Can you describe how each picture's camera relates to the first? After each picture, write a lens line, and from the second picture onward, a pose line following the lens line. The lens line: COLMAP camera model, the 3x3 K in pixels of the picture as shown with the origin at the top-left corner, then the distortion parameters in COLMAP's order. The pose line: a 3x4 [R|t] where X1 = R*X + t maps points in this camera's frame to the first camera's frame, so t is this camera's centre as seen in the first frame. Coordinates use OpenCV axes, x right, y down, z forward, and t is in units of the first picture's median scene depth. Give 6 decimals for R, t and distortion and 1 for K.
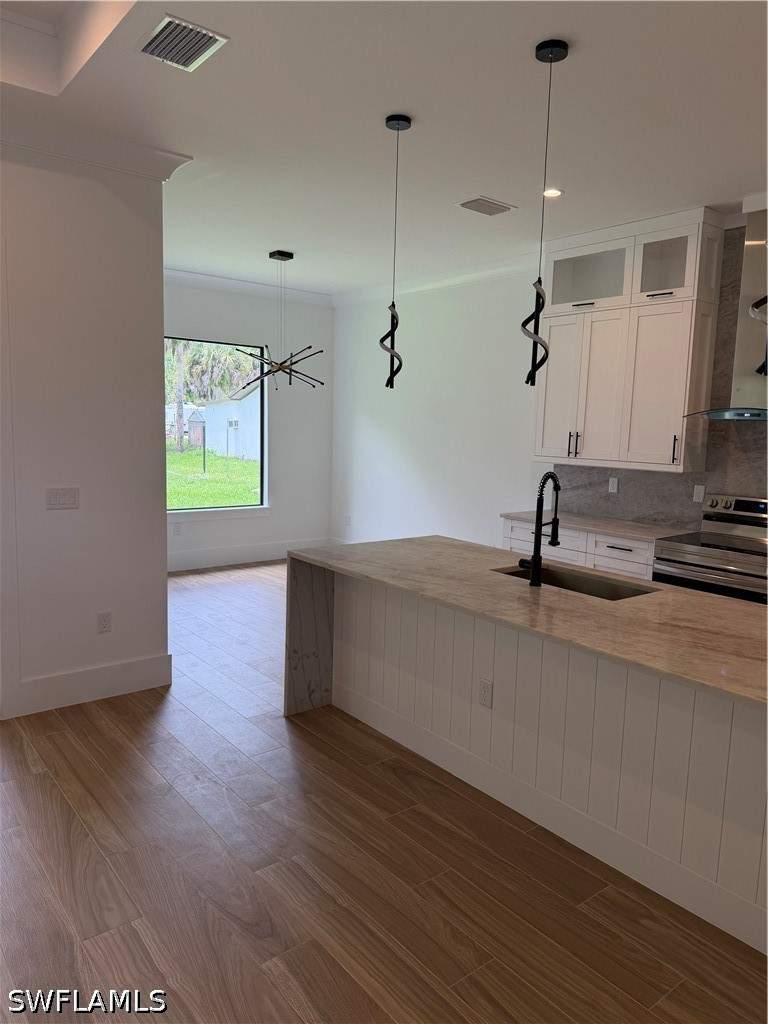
lens RADIAL K [[723.9, 0, 381.9], [0, 723.9, 518.4], [0, 0, 1]] dist [0.029218, -0.010982]
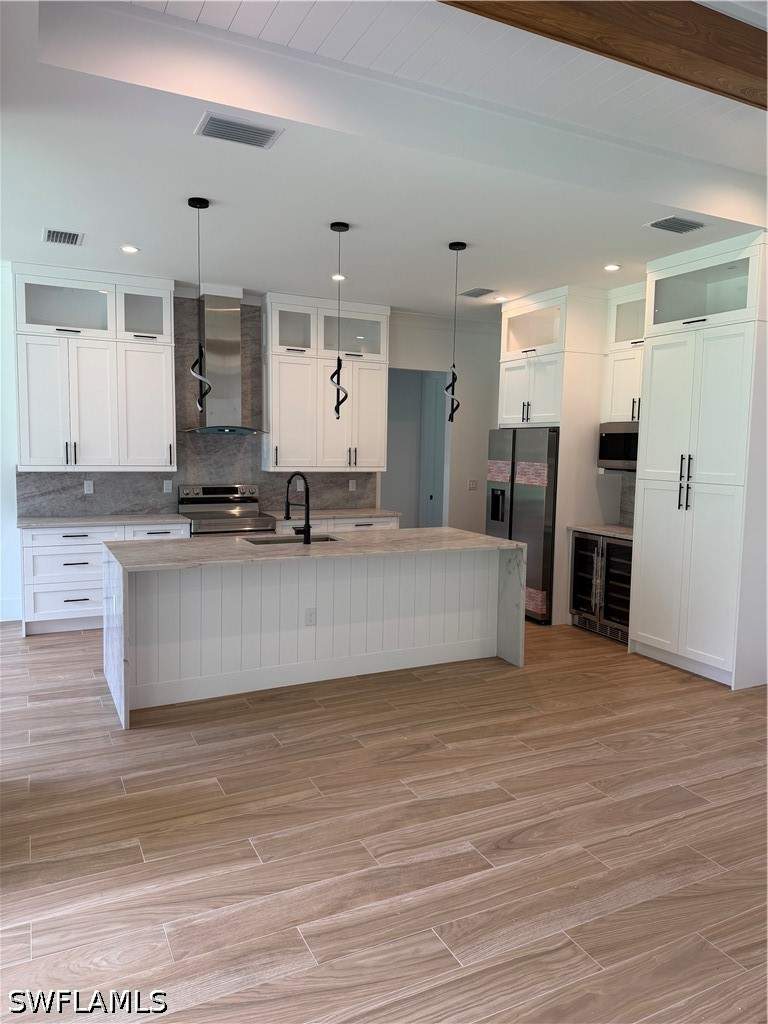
lens RADIAL K [[723.9, 0, 391.9], [0, 723.9, 512.5], [0, 0, 1]] dist [0.029218, -0.010982]
pose [[0.185097, -0.107465, 0.976827, -0.830058], [0.123691, 0.988645, 0.085327, -0.050951], [-0.974905, 0.105031, 0.196288, 0.336931]]
